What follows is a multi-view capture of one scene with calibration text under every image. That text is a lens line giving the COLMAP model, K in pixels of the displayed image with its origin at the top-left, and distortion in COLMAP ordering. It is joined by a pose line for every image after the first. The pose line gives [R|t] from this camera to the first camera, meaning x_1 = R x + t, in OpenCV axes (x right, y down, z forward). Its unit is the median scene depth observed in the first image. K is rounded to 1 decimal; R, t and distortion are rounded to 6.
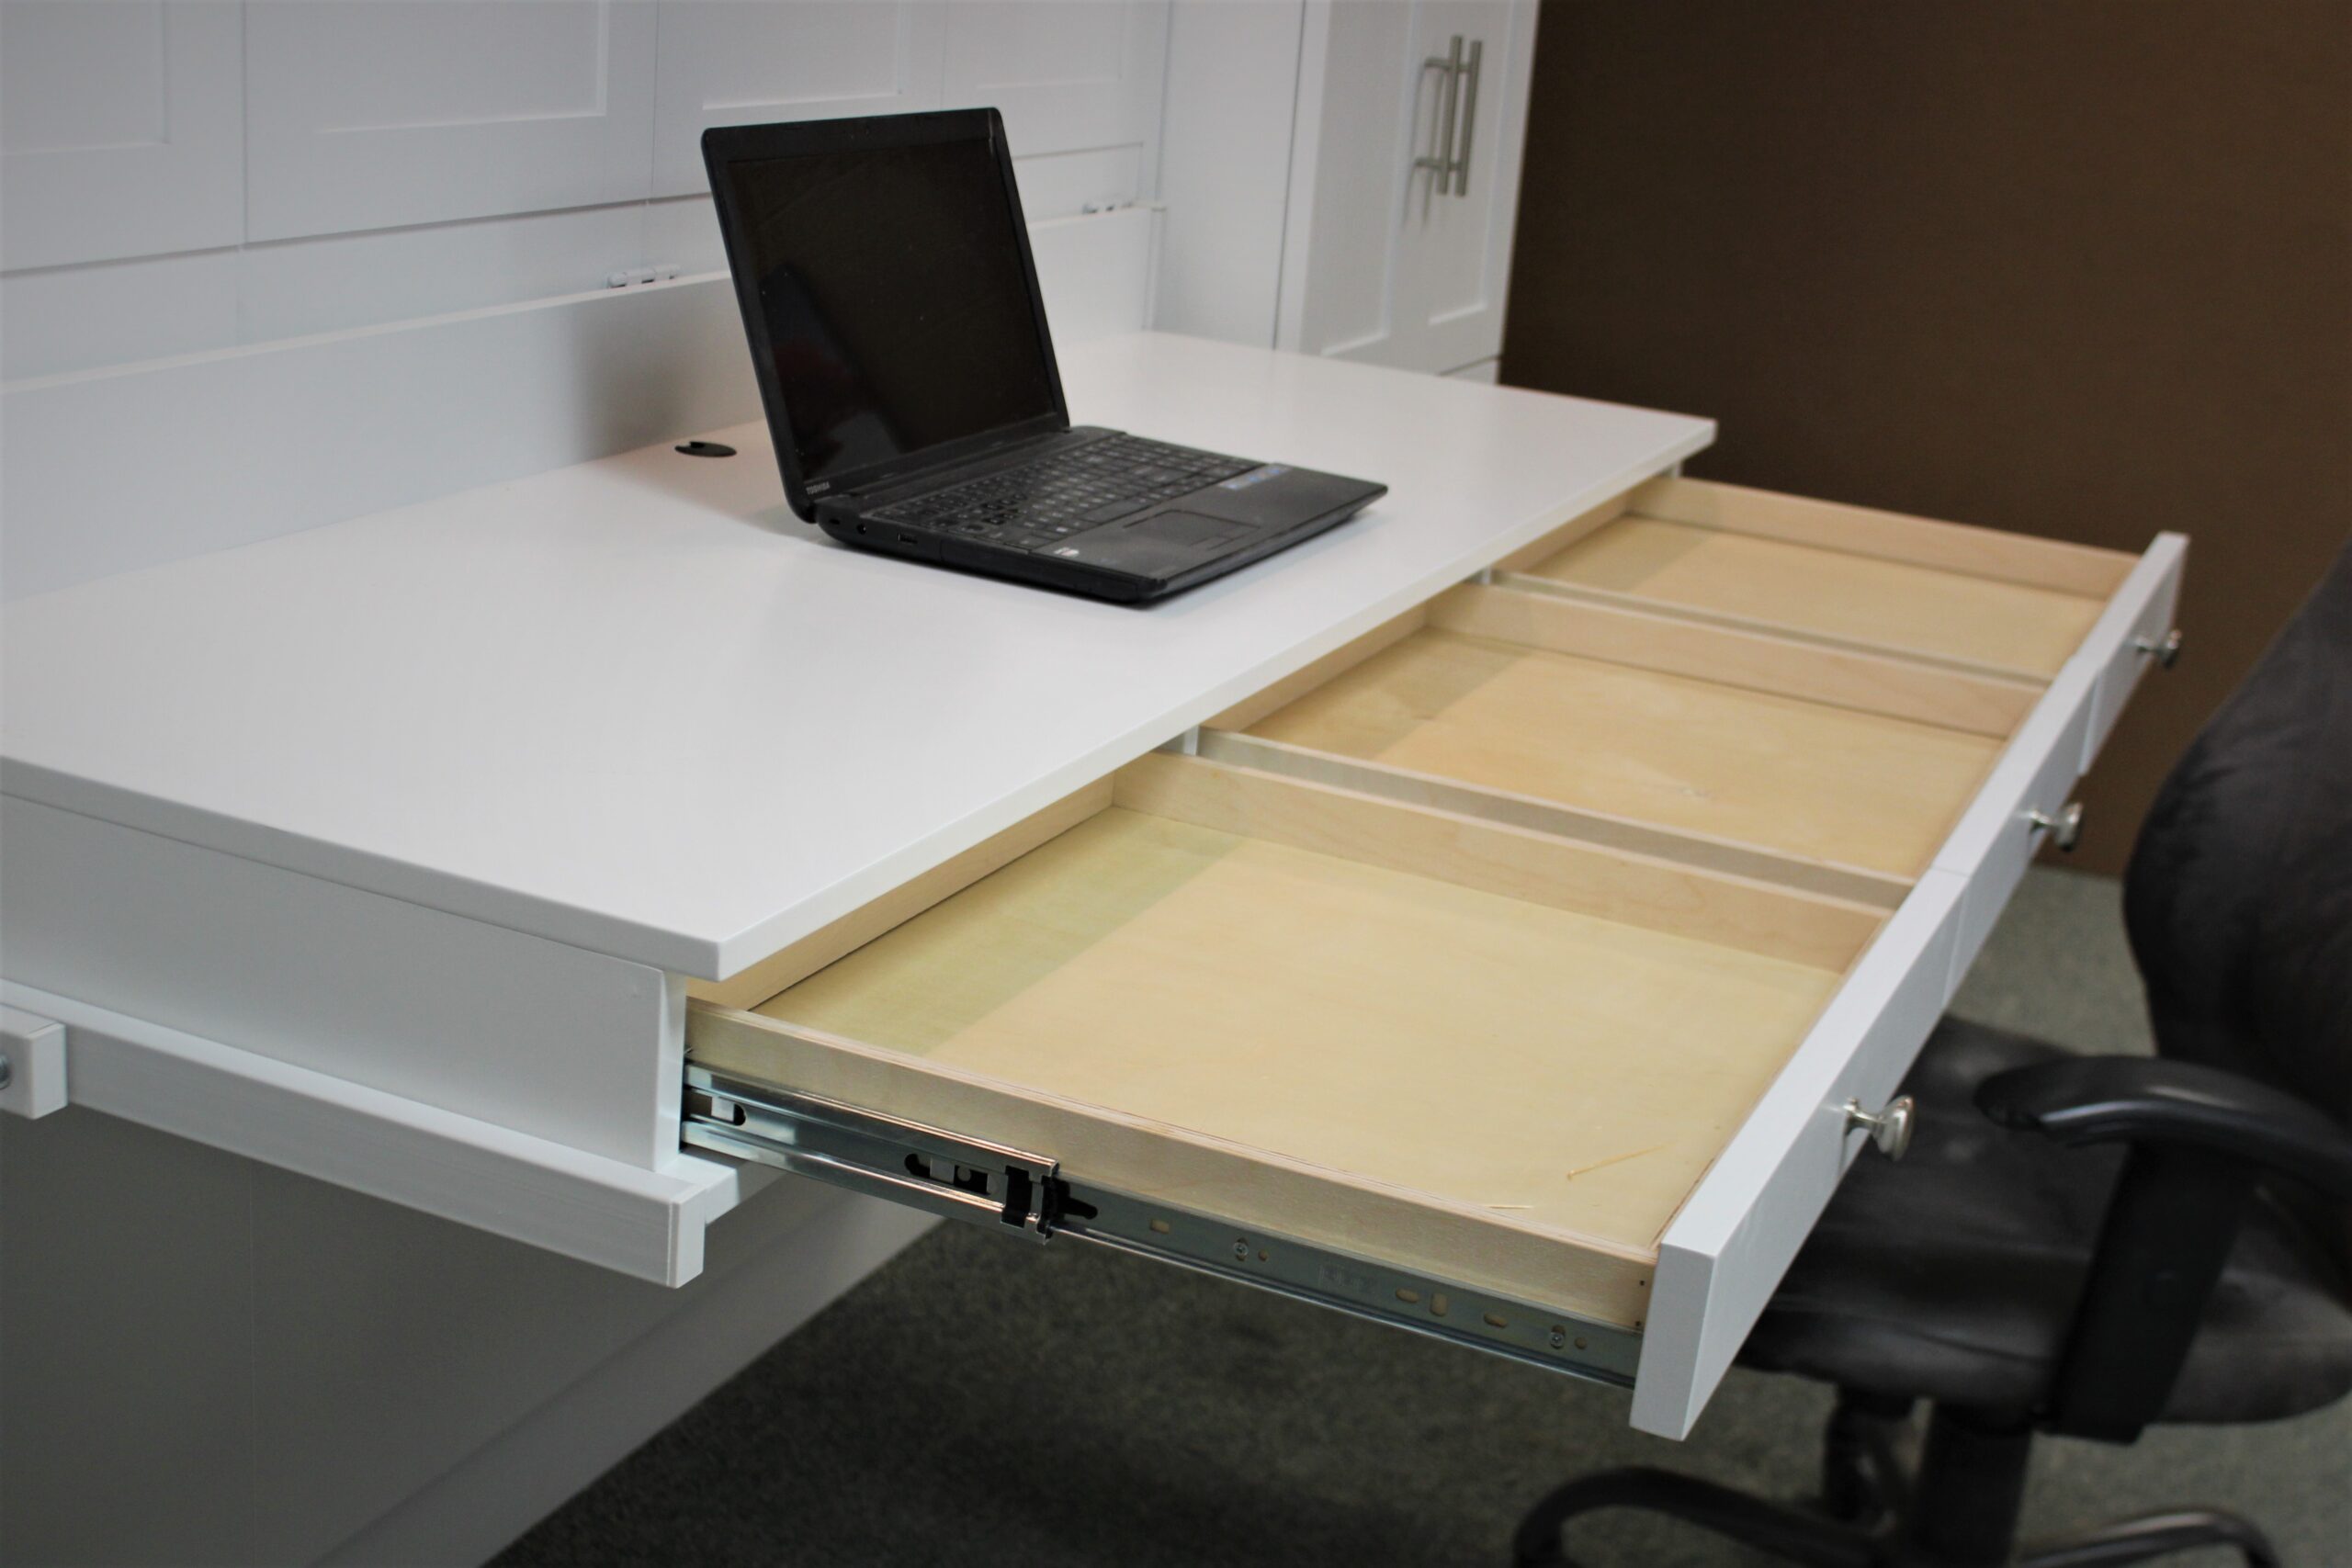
lens RADIAL K [[3055.6, 0, 1175.0], [0, 3055.6, 864.0], [0, 0, 1]] dist [0.021071, 0.041810]
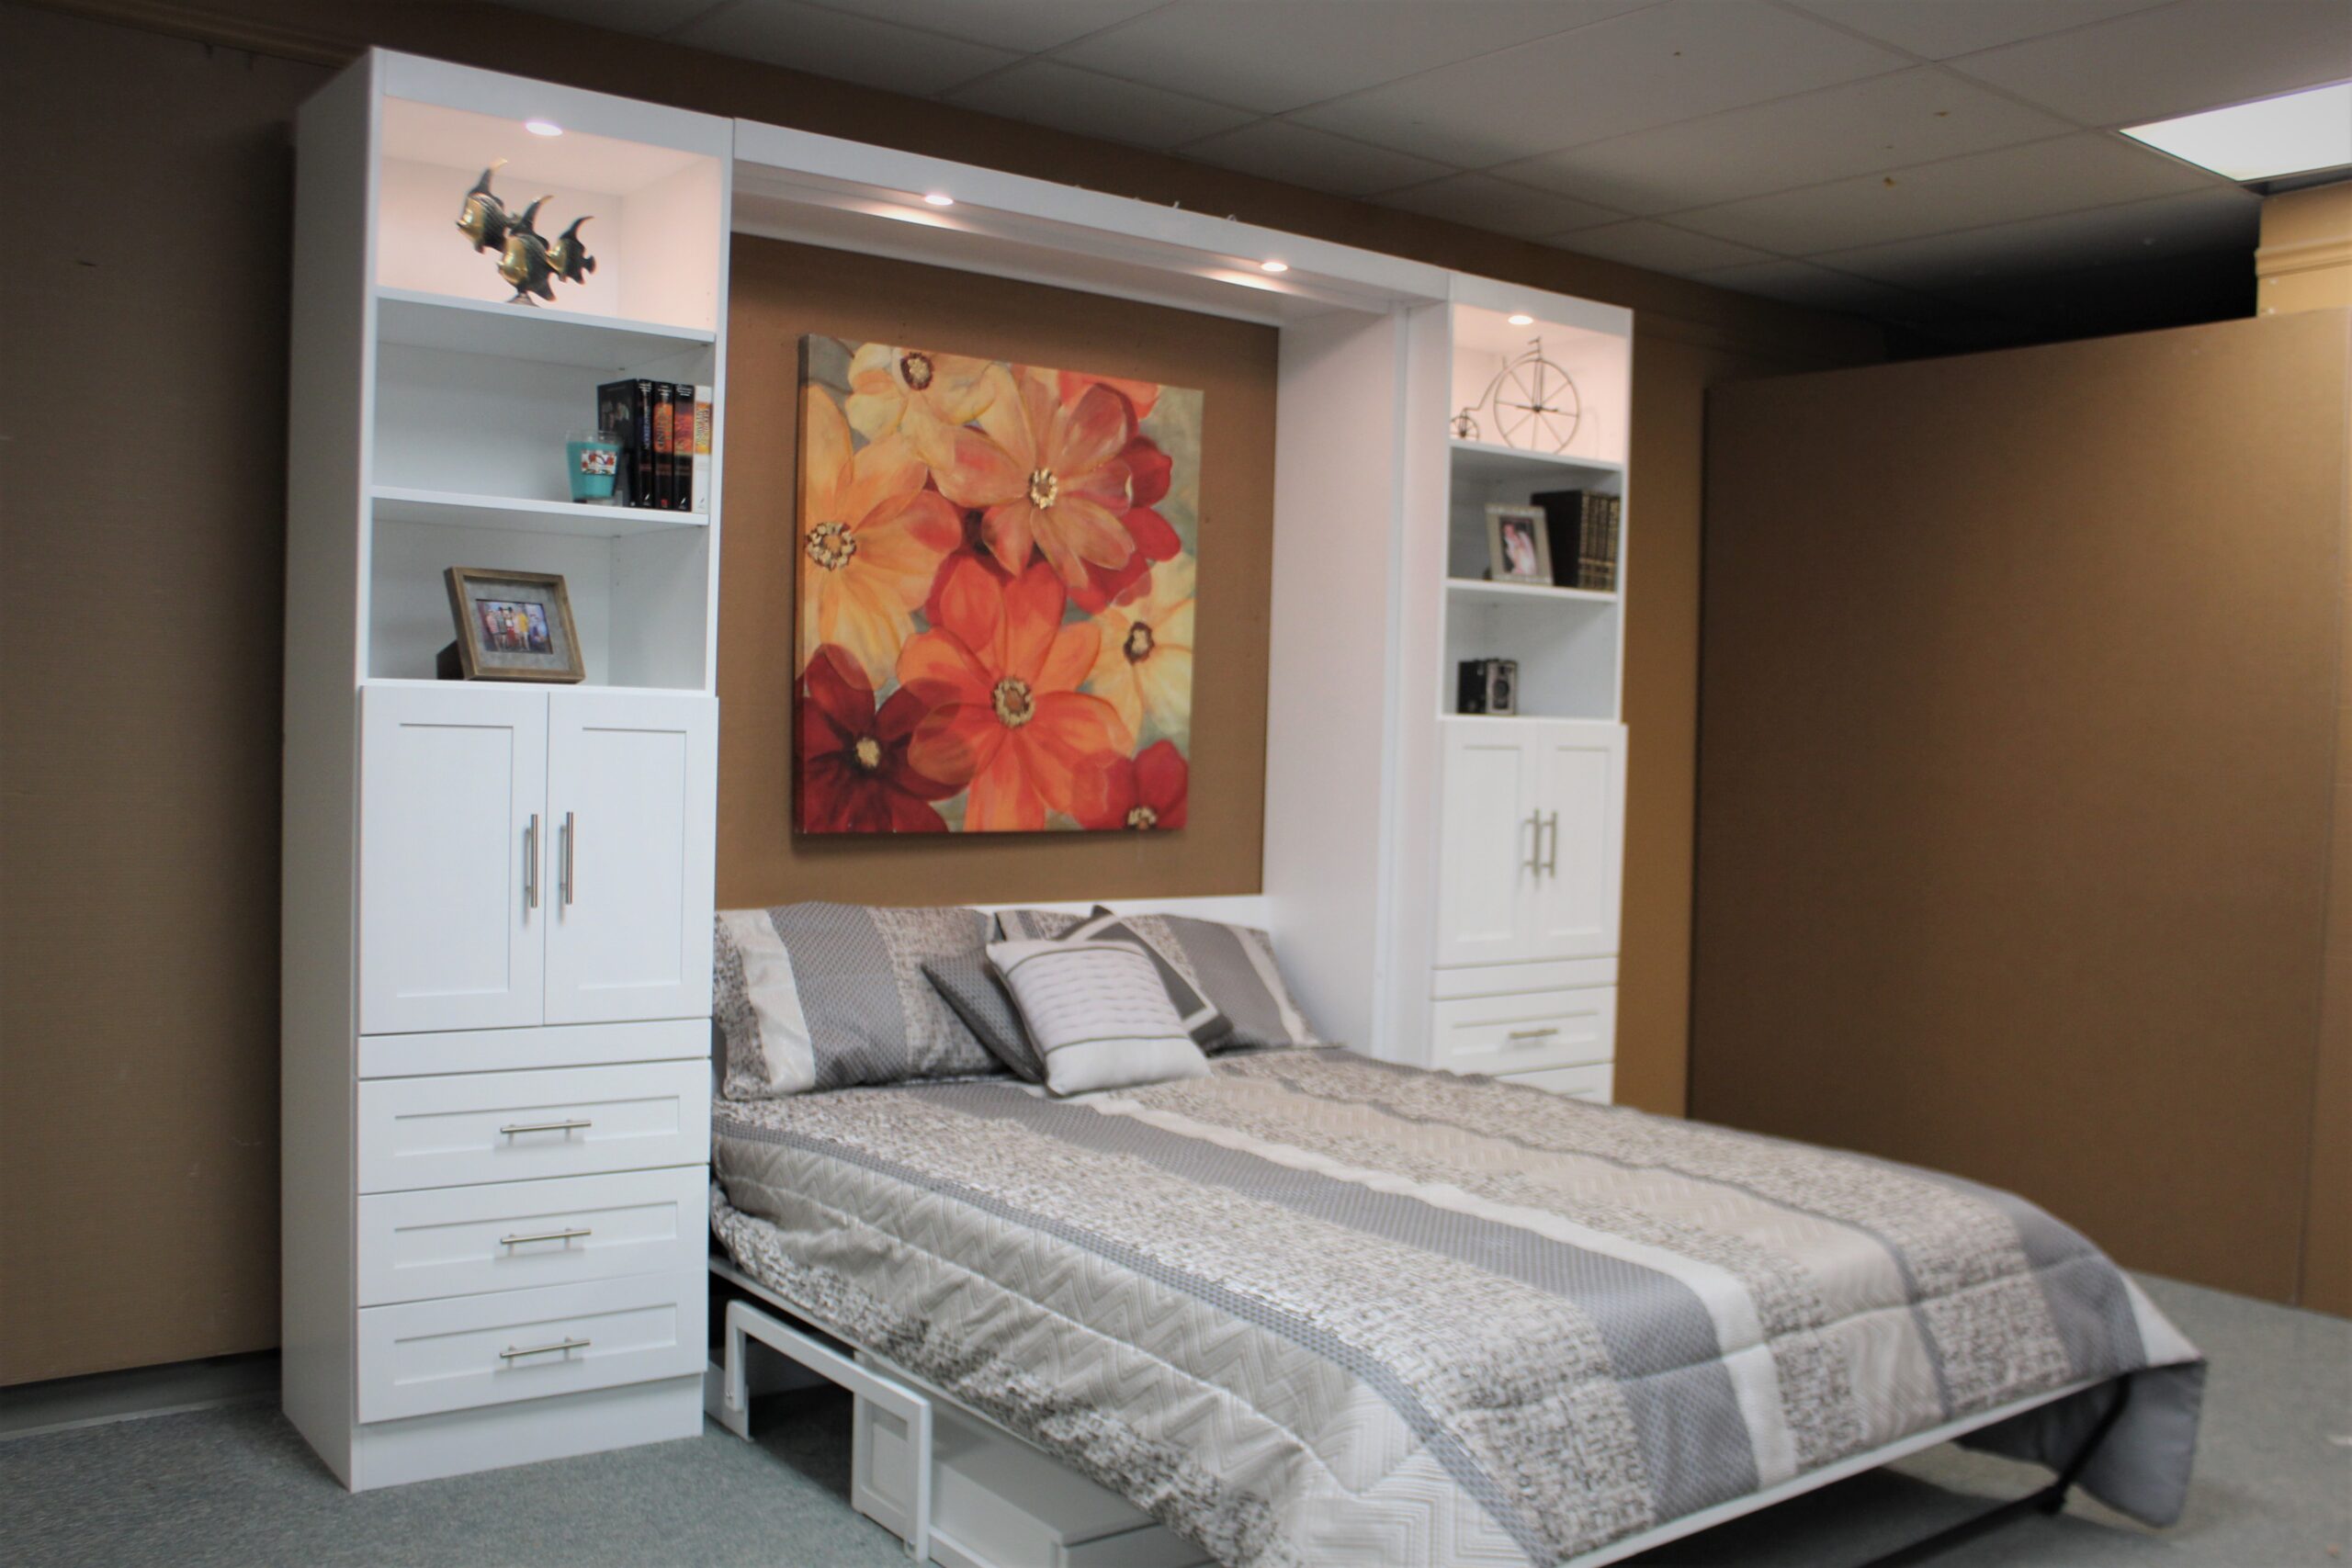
lens RADIAL K [[2102.2, 0, 1174.5], [0, 2102.2, 752.6], [0, 0, 1]] dist [-0.131441, 0.083350]
pose [[0.865683, -0.052664, -0.497815, 1.948825], [-0.112015, 0.948856, -0.295170, 0.574388], [0.487900, 0.311287, 0.815509, -1.360401]]
